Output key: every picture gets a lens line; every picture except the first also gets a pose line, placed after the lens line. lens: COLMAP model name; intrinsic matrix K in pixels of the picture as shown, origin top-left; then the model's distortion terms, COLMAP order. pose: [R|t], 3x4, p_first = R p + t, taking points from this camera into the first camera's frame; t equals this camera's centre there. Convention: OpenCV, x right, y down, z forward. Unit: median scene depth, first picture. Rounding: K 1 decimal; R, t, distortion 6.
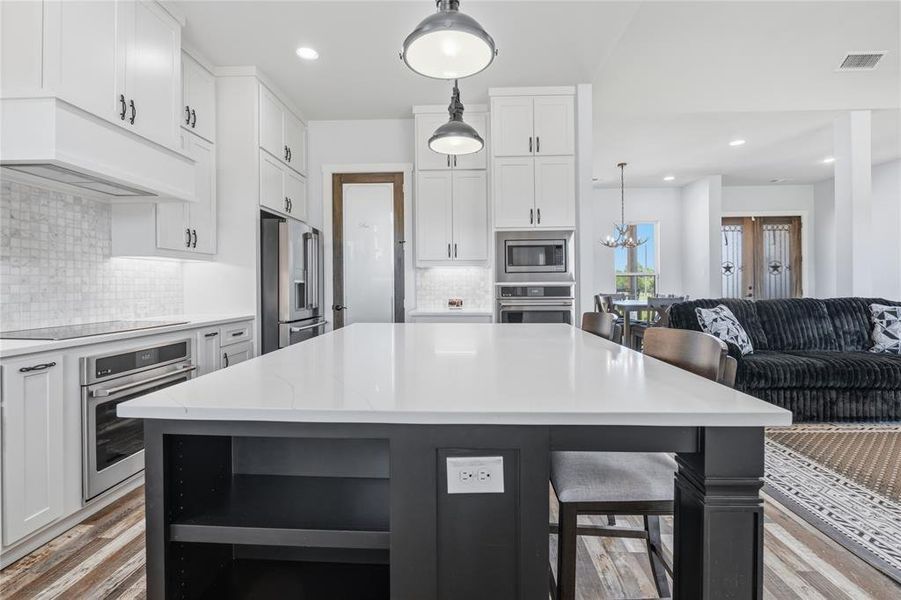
lens RADIAL K [[421.7, 0, 457.1], [0, 421.7, 283.1], [0, 0, 1]] dist [0.002910, 0.000505]
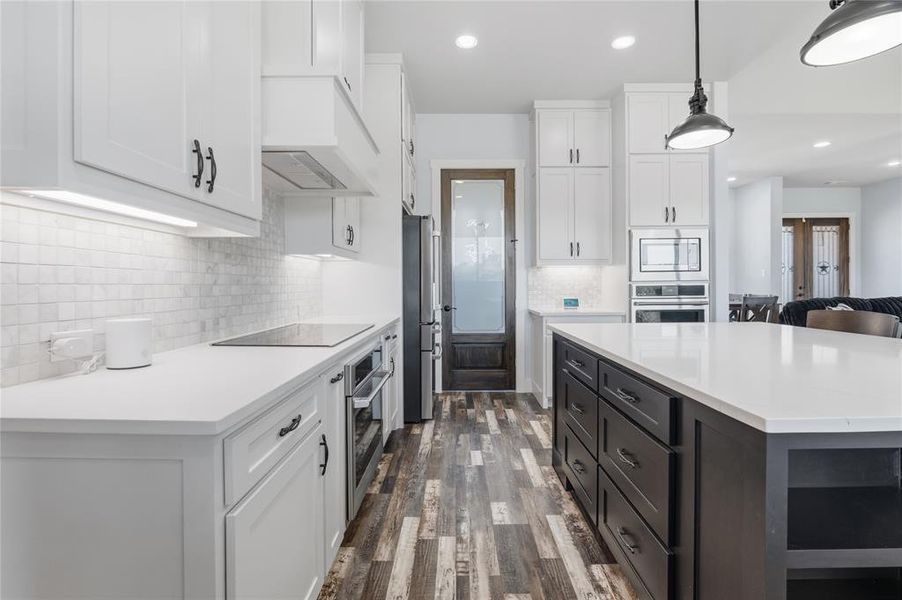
lens RADIAL K [[422.2, 0, 462.1], [0, 422.2, 283.1], [0, 0, 1]] dist [0.002910, 0.000505]
pose [[0.998527, -0.000694, 0.054249, -0.301781], [0.000782, 0.999998, -0.001604, 0.002446], [-0.054248, 0.001644, 0.998526, 0.034339]]
